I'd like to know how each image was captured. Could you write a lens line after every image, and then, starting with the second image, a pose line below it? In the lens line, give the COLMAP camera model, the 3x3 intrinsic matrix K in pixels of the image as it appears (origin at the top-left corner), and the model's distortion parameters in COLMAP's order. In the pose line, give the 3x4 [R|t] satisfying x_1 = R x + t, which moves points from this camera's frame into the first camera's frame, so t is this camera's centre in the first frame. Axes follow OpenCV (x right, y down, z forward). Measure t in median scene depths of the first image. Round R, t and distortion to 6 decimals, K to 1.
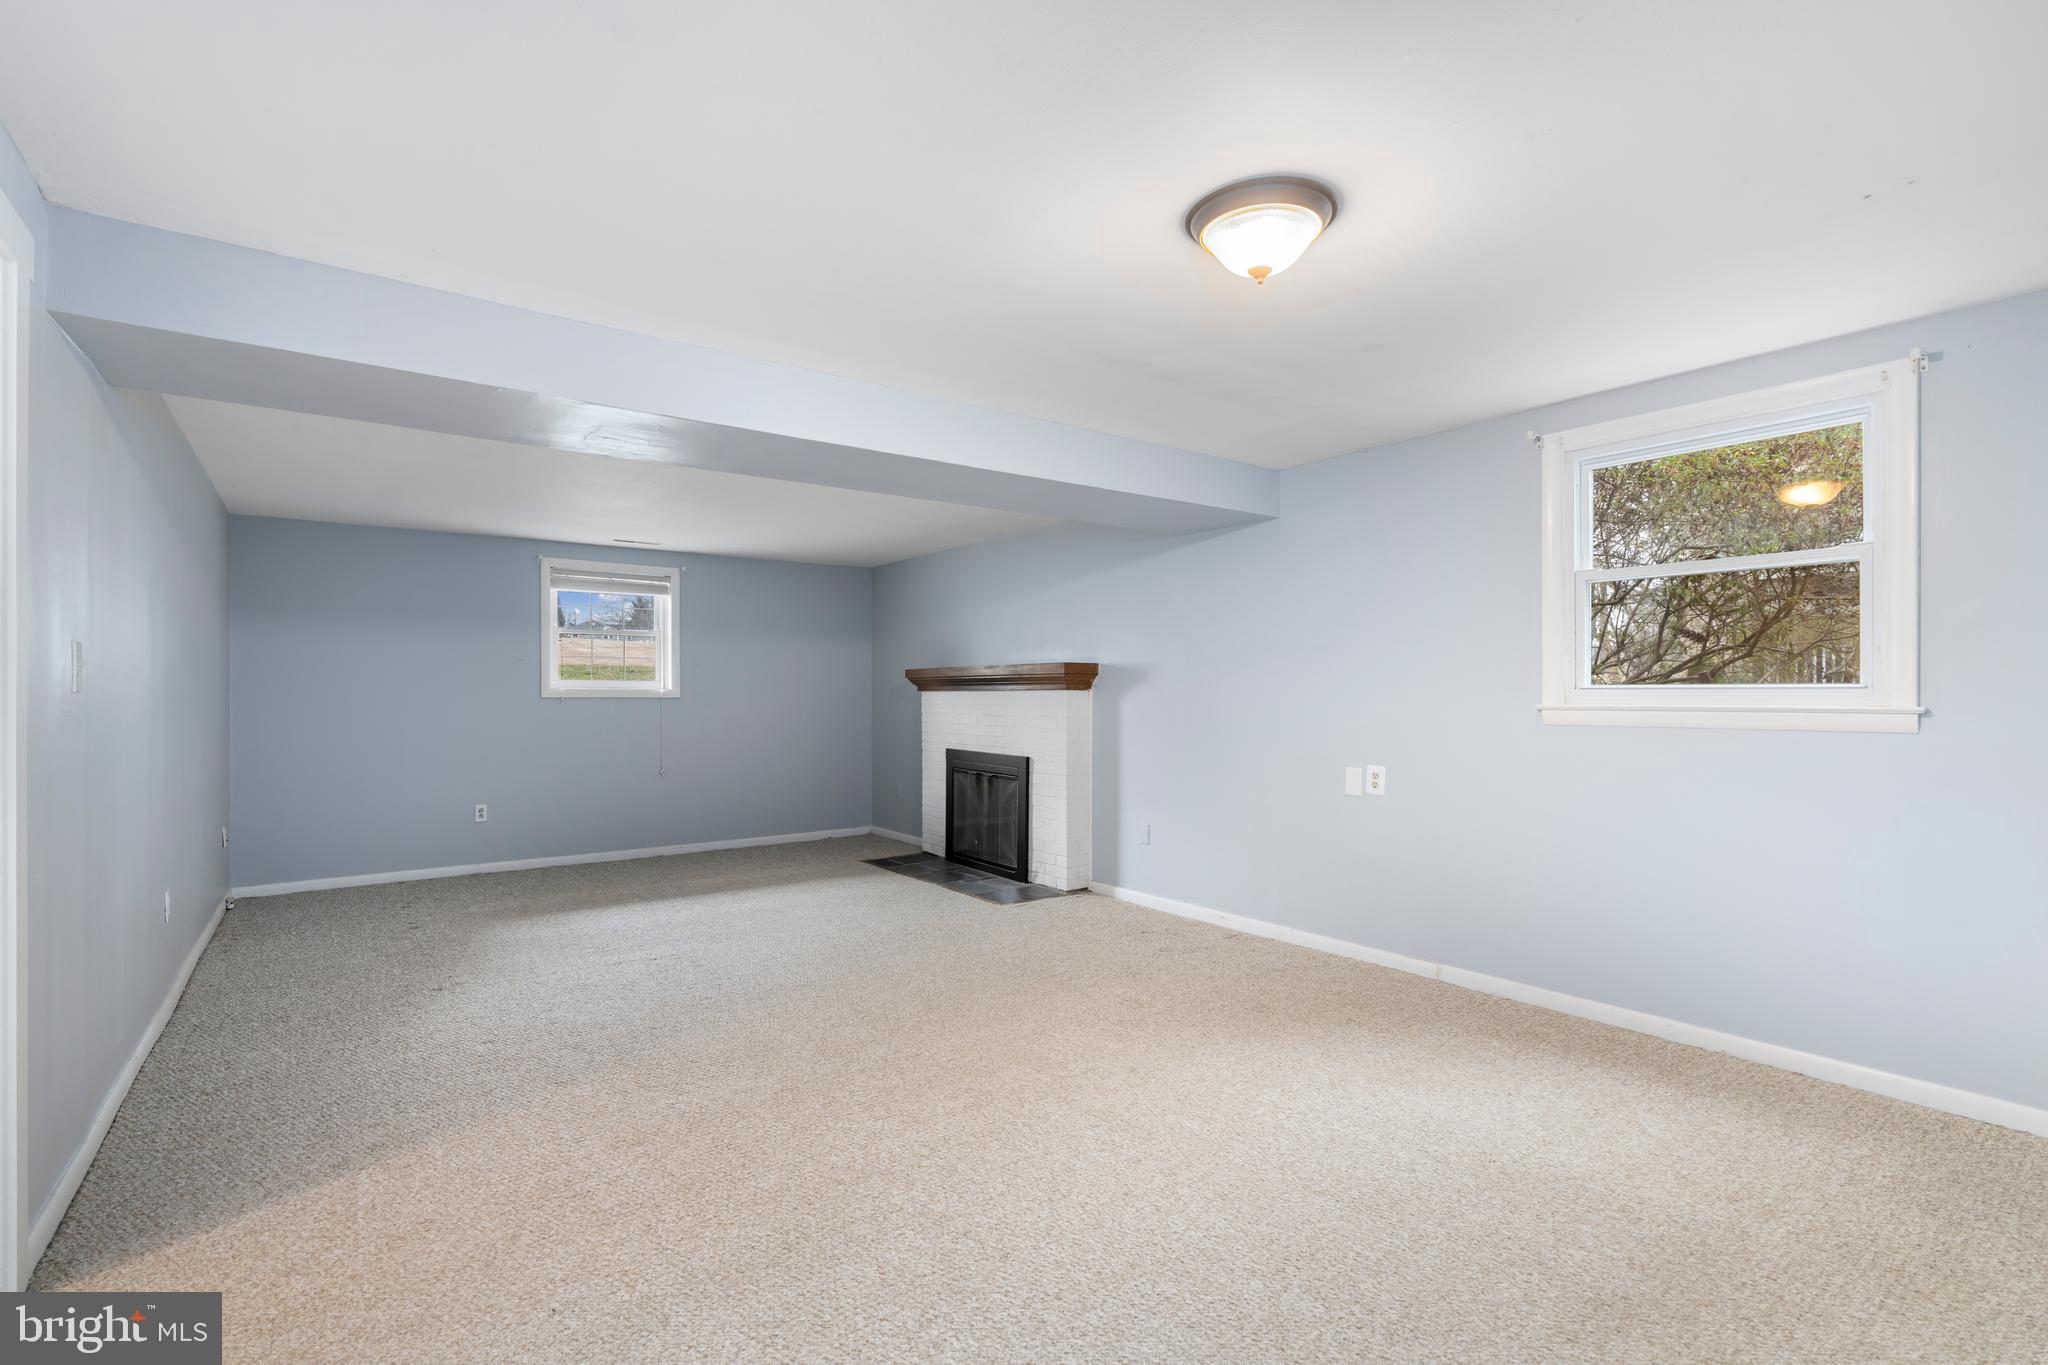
lens RADIAL K [[927.8, 0, 1035.4], [0, 927.8, 695.7], [0, 0, 1]] dist [-0.000066, 0.000171]
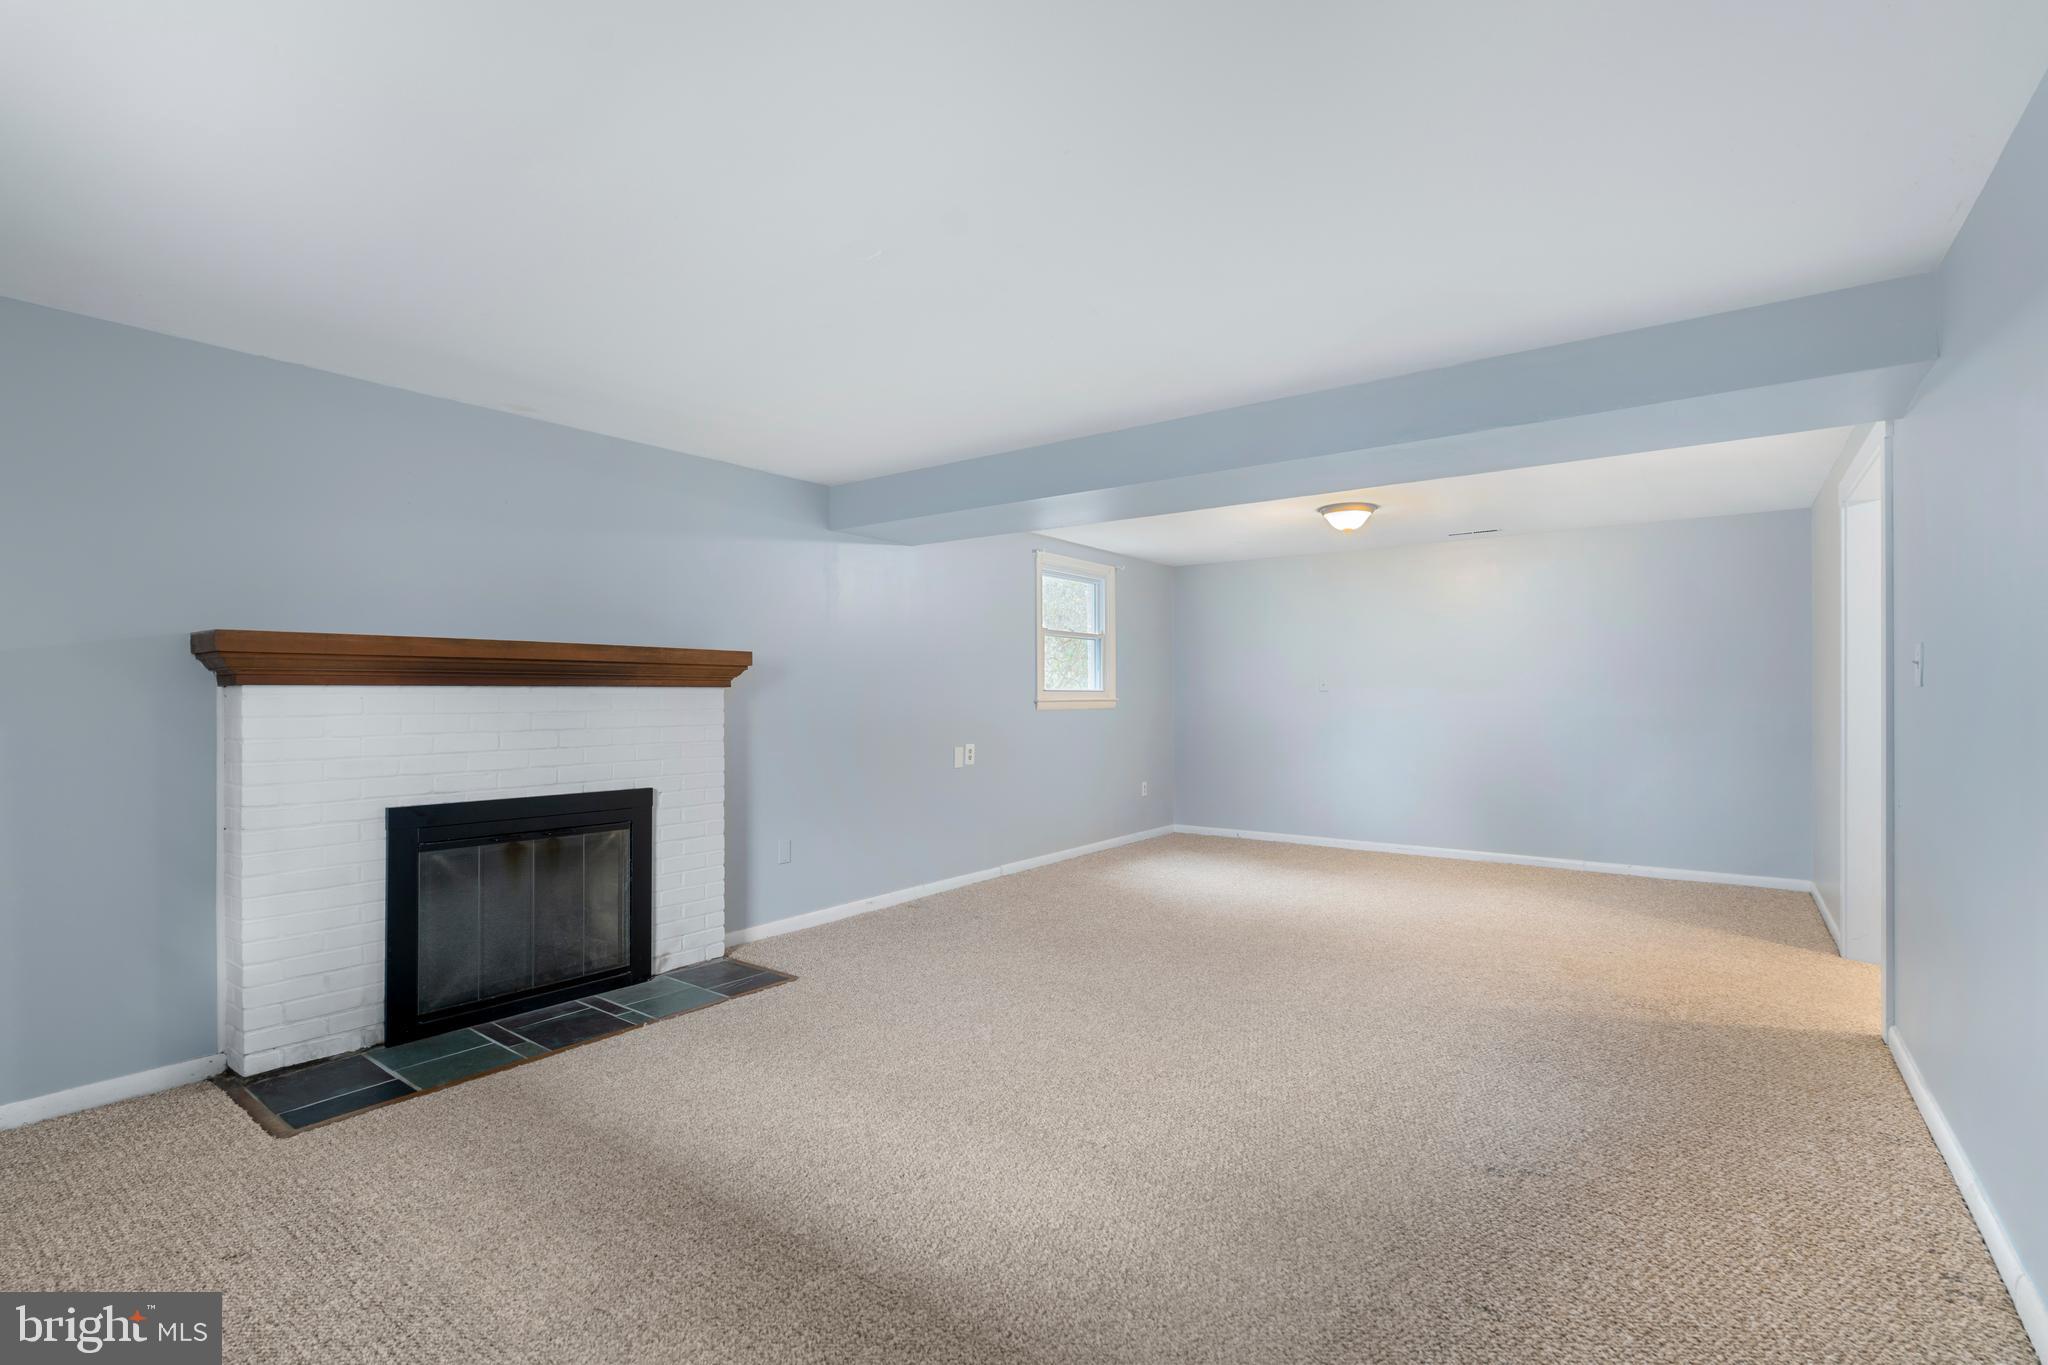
lens RADIAL K [[927.8, 0, 1020.1], [0, 927.8, 687.4], [0, 0, 1]] dist [-0.000066, 0.000171]
pose [[-0.262304, 0.002932, 0.964981, -0.697499], [-0.002829, 0.999989, -0.003807, -0.003987], [-0.964981, -0.003729, -0.262293, 0.890039]]
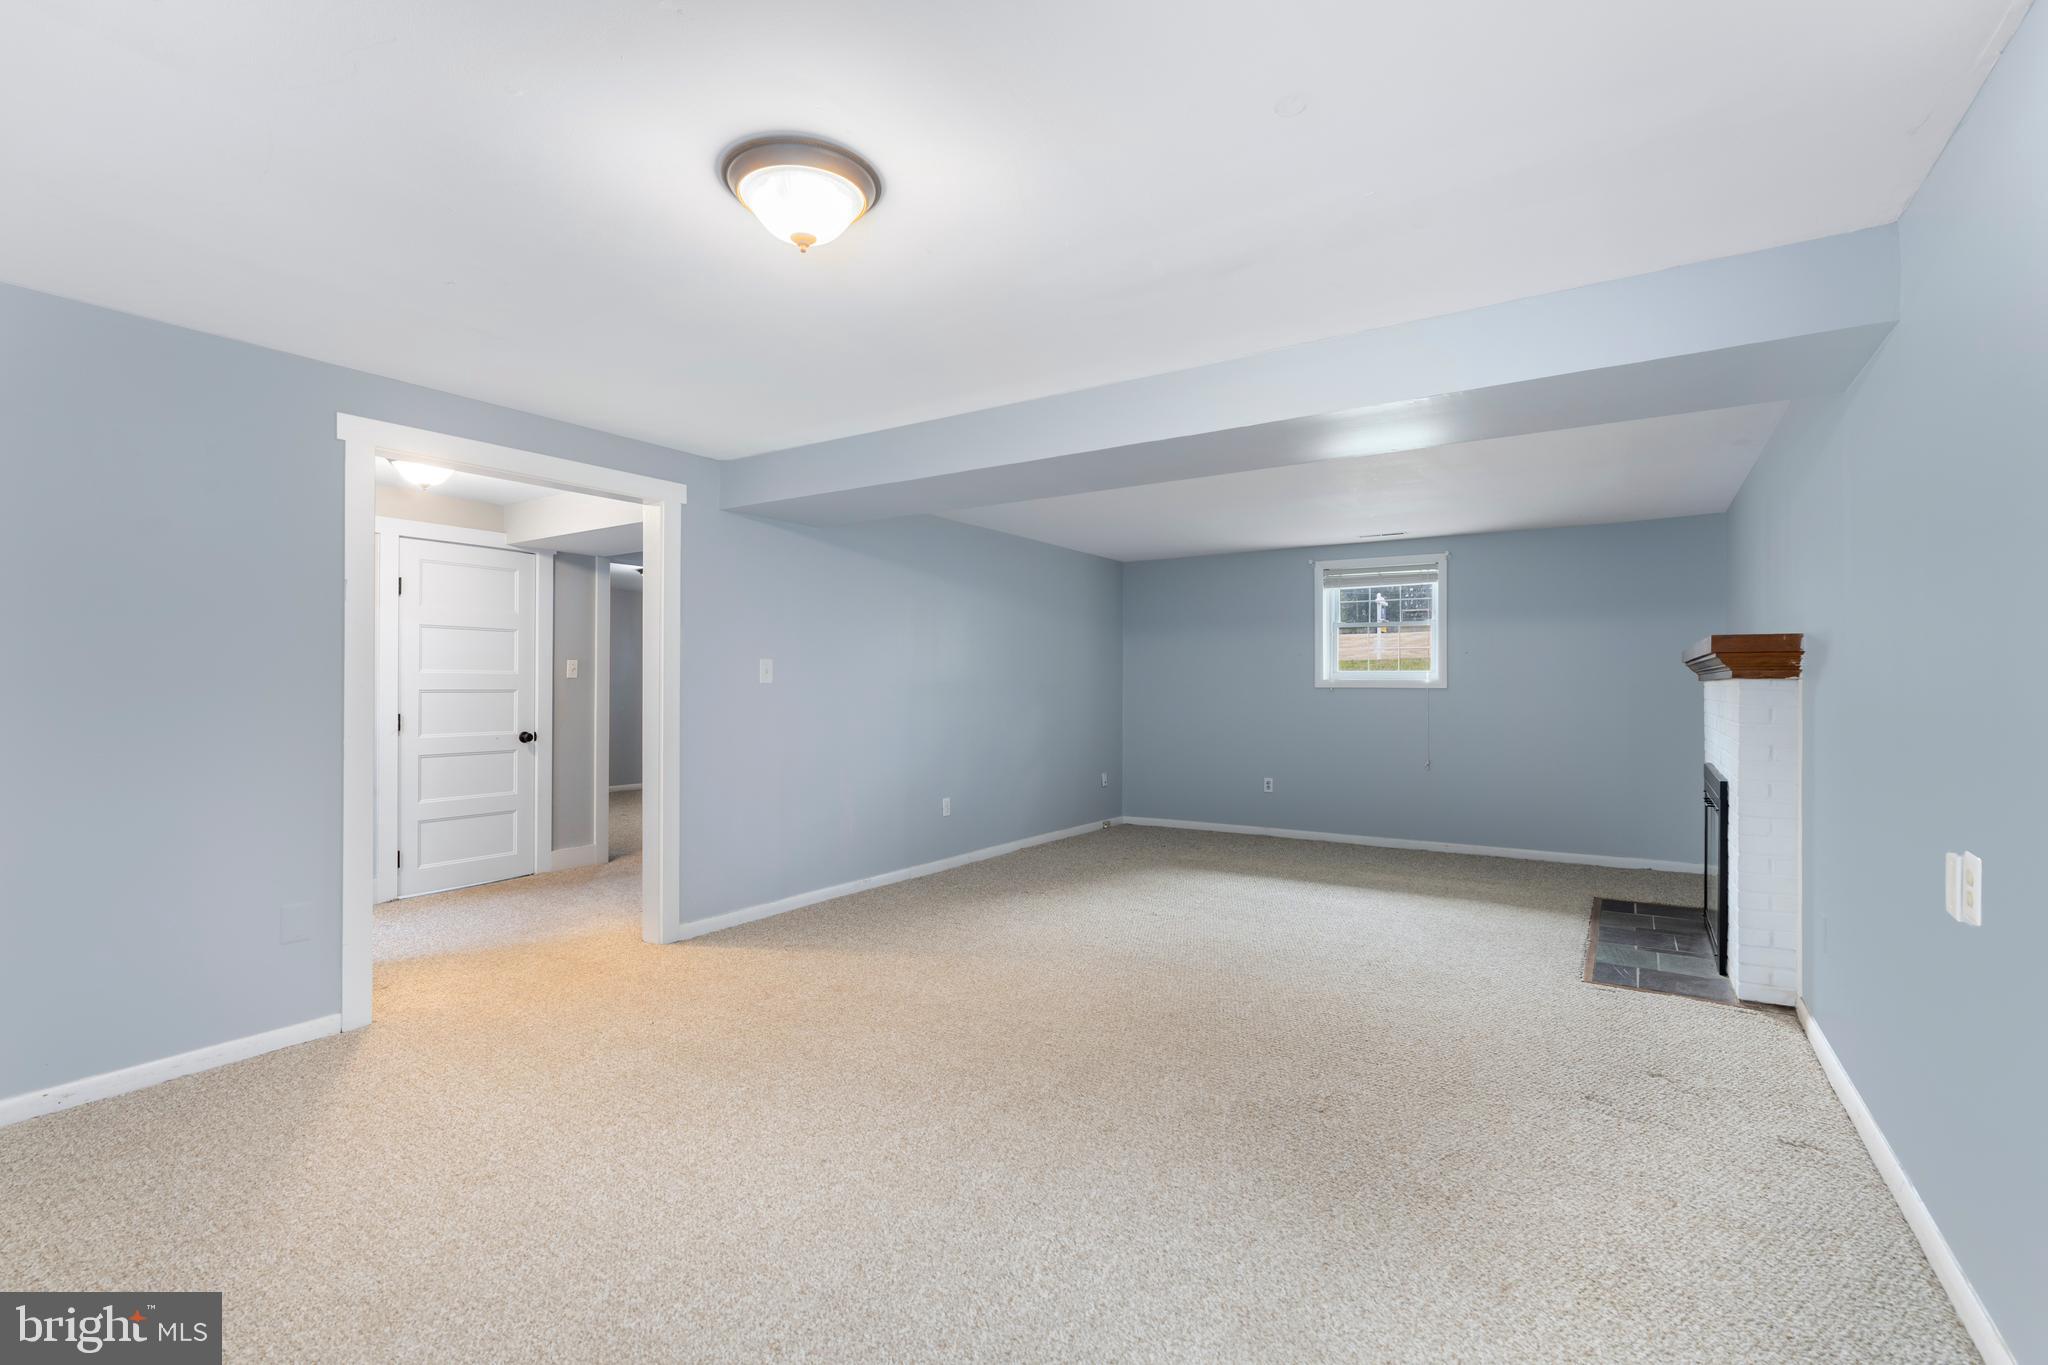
lens RADIAL K [[927.8, 0, 1023.1], [0, 927.8, 680.2], [0, 0, 1]] dist [-0.000066, 0.000171]
pose [[0.348695, -0.003408, -0.937230, 0.418100], [-0.003091, 0.999984, -0.004786, -0.000567], [0.937231, 0.004566, 0.348679, 0.303486]]
